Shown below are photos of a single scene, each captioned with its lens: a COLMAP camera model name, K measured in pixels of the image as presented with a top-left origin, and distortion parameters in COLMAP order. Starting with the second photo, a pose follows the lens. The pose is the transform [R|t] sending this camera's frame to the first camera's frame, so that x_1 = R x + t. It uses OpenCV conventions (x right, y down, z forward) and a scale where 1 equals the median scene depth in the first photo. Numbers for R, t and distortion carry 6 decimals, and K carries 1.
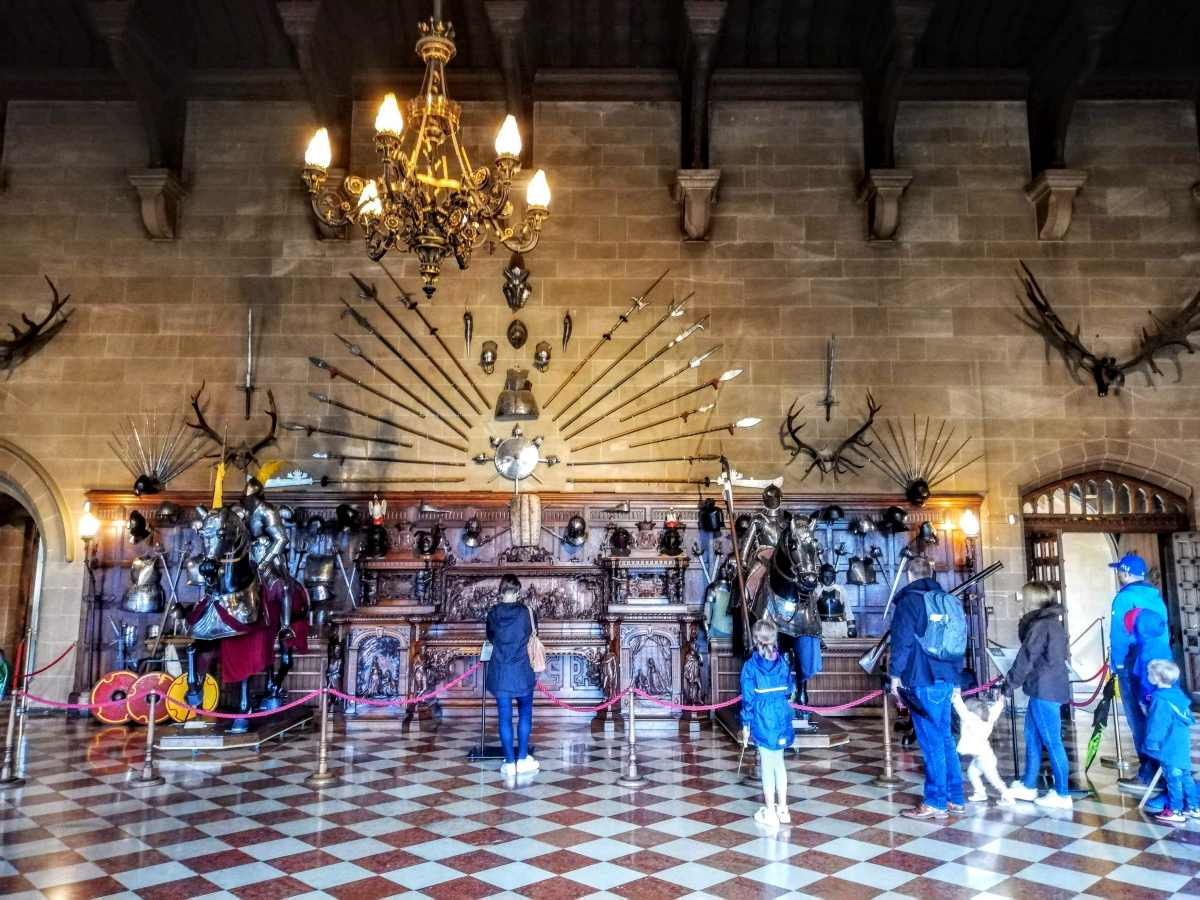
lens RADIAL K [[965.2, 0, 628.1], [0, 965.2, 401.9], [0, 0, 1]] dist [0.014678, -0.028330]
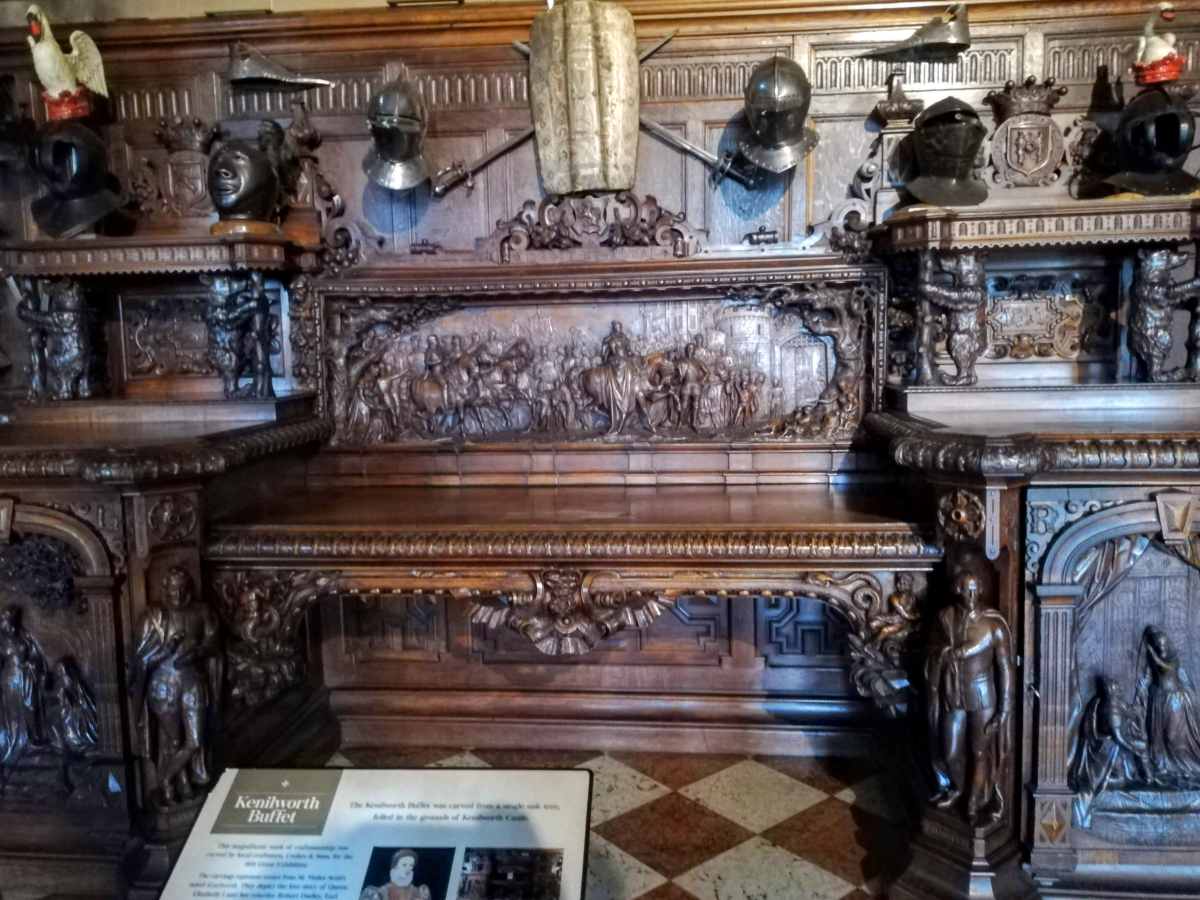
lens RADIAL K [[965.2, 0, 600.7], [0, 965.2, 451.8], [0, 0, 1]] dist [0.014678, -0.028330]
pose [[0.993514, -0.004901, -0.113601, -0.070251], [0.037538, 0.957194, 0.287004, 0.140825], [0.107332, -0.289407, 0.951170, 0.702932]]
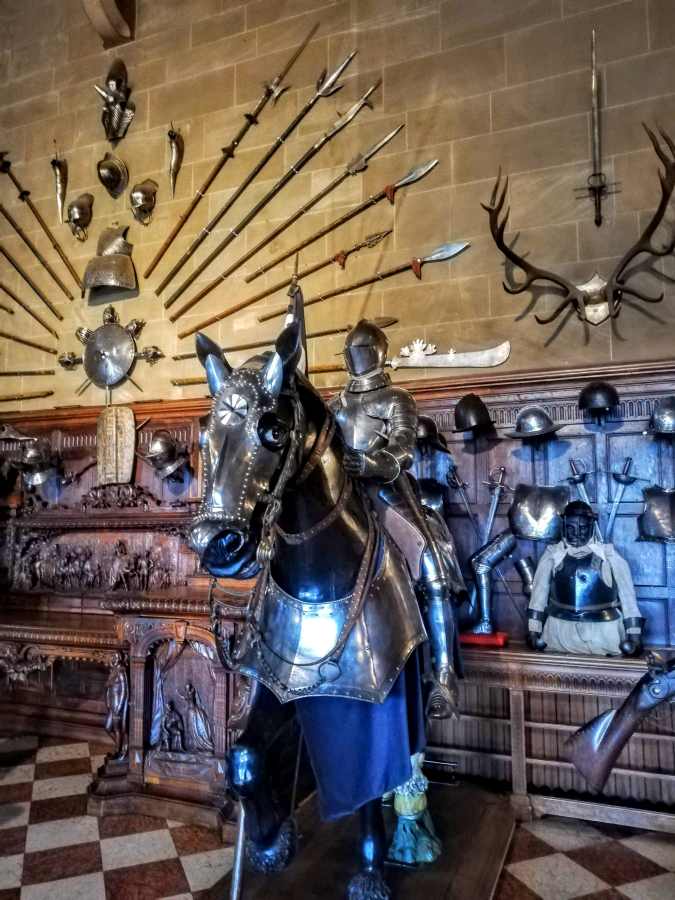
lens RADIAL K [[723.9, 0, 340.6], [0, 723.9, 447.5], [0, 0, 1]] dist [0.014678, -0.028330]
pose [[0.919105, -0.047318, -0.391162, 0.233193], [0.076079, 0.995393, 0.058352, 0.107118], [0.386598, -0.083391, 0.918470, 0.602752]]
